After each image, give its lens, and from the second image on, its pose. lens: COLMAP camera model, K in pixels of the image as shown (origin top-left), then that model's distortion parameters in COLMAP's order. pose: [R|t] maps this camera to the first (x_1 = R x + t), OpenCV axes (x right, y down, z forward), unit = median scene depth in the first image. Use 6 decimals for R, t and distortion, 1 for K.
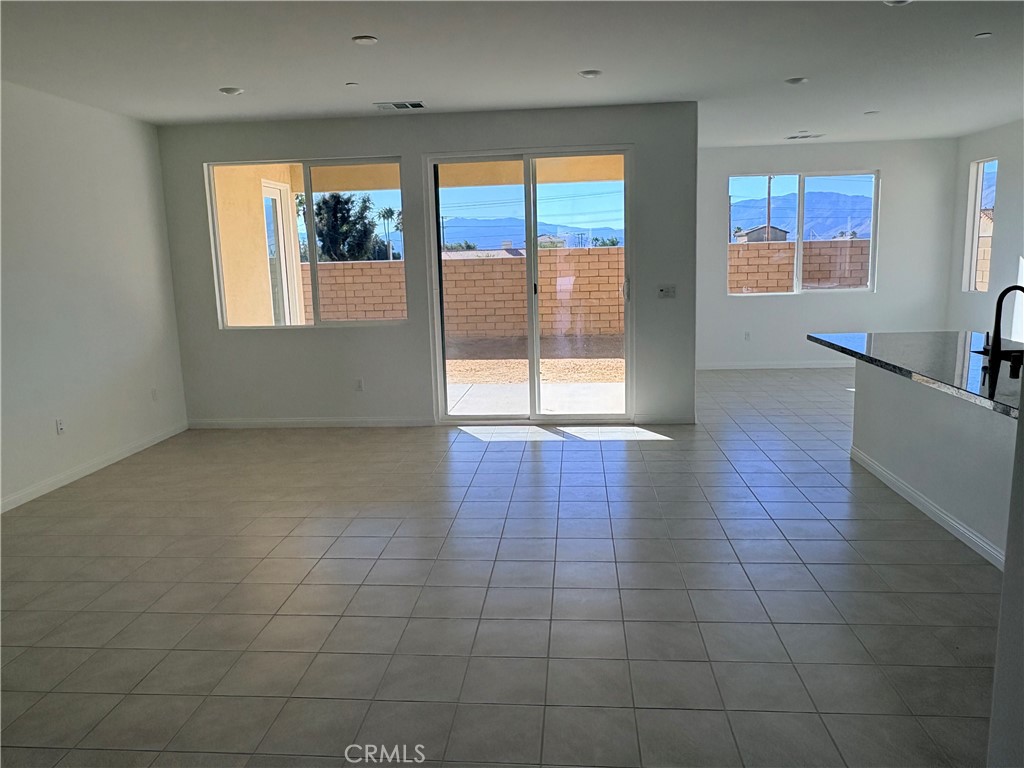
lens RADIAL K [[744.9, 0, 512.0], [0, 744.9, 384.0], [0, 0, 1]] dist [-0.005931, -0.002408]
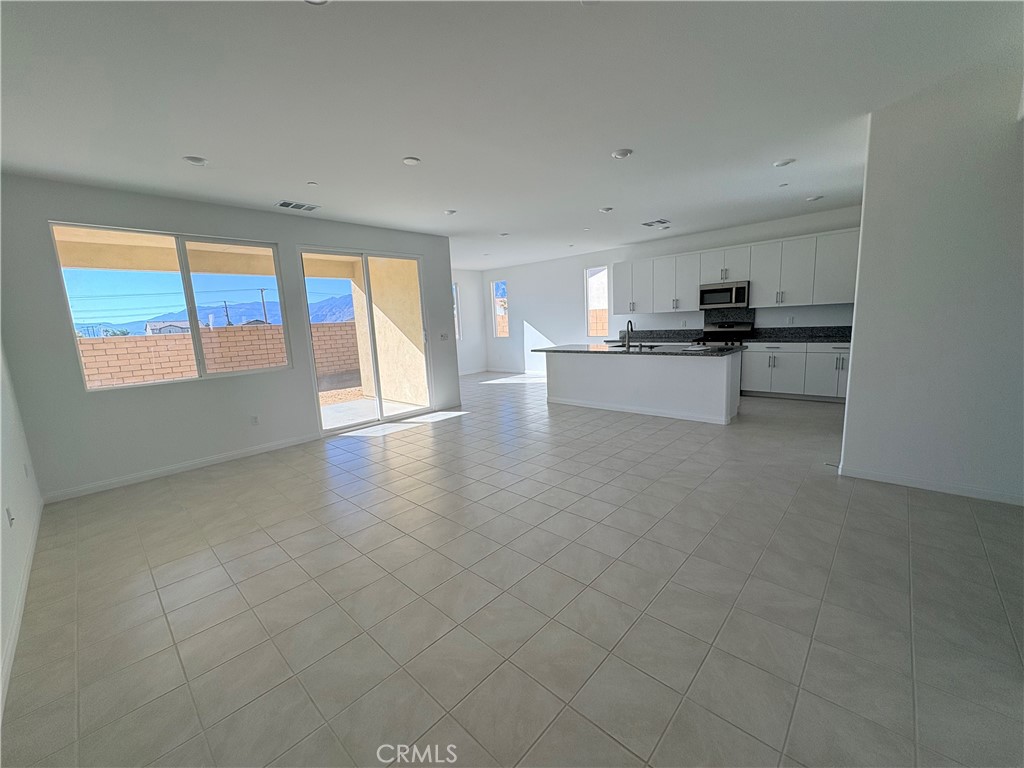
lens RADIAL K [[408.1, 0, 510.6], [0, 408.1, 385.4], [0, 0, 1]] dist [0.000694, -0.000267]
pose [[0.622416, -0.126298, 0.772429, -0.479375], [0.166352, 0.985693, 0.027123, -0.003869], [-0.764804, 0.111613, 0.634522, 0.235633]]
